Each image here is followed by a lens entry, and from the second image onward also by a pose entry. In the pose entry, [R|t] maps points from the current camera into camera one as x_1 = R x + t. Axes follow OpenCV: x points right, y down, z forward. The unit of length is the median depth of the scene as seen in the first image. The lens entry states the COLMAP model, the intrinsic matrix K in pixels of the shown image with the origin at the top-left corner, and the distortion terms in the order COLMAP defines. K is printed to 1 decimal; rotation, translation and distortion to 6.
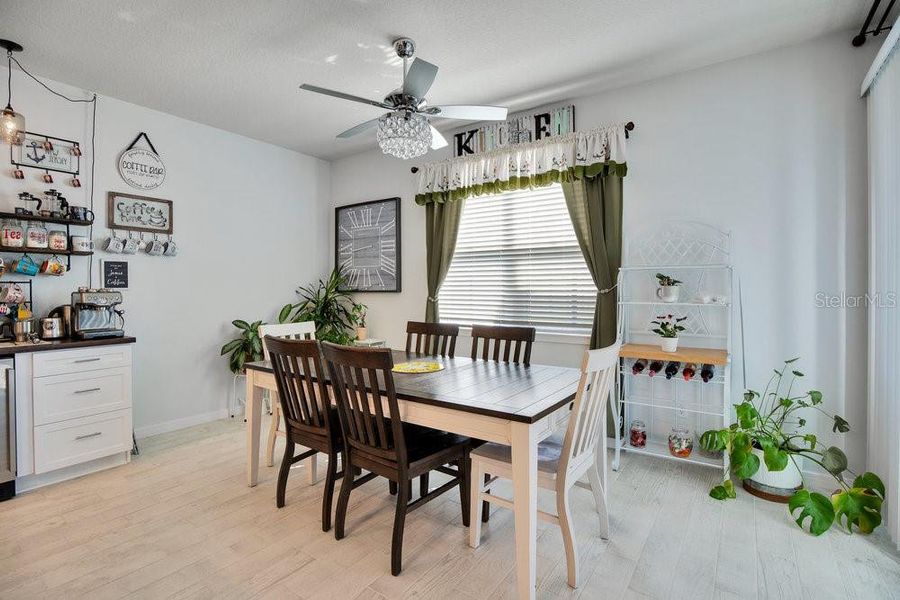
lens RADIAL K [[431.4, 0, 450.1], [0, 431.4, 288.5], [0, 0, 1]] dist [-0.002162, -0.000435]
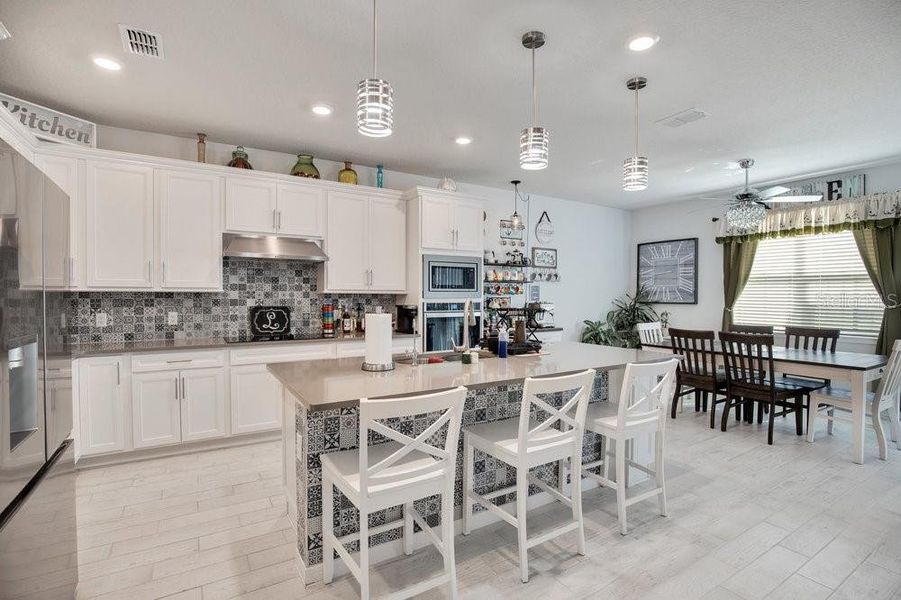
lens RADIAL K [[434.1, 0, 450.5], [0, 434.1, 300.0], [0, 0, 1]] dist [-0.002114, -0.000210]
pose [[0.924090, 0.010607, -0.382028, -0.401712], [-0.005474, 0.999880, 0.014520, -0.027076], [0.382136, -0.011327, 0.924037, -0.795172]]
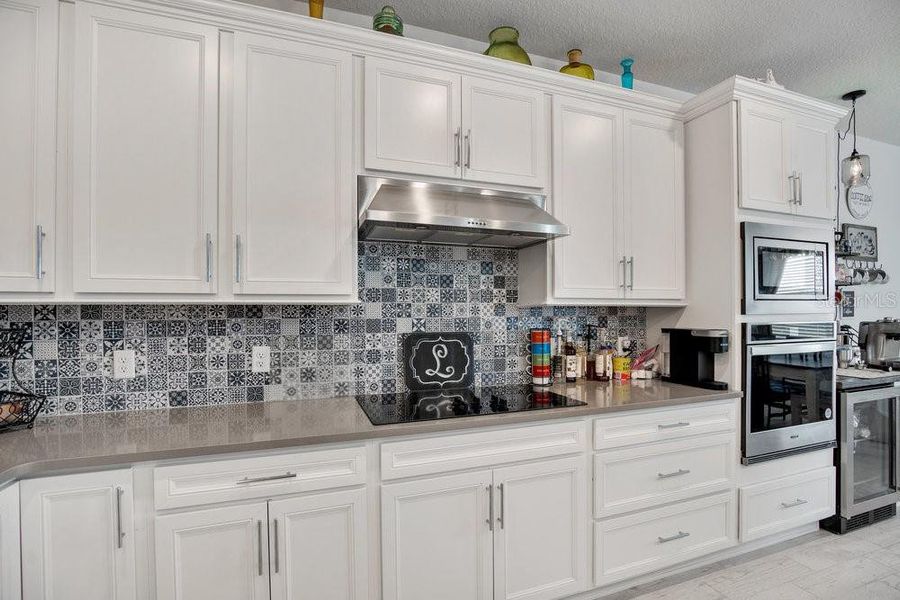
lens RADIAL K [[423.2, 0, 449.1], [0, 423.2, 309.0], [0, 0, 1]] dist [-0.001498, -0.000135]
pose [[0.830717, -0.004110, -0.556679, -0.991332], [0.002926, 0.999991, -0.003015, -0.020442], [0.556687, 0.000876, 0.830722, -0.350805]]
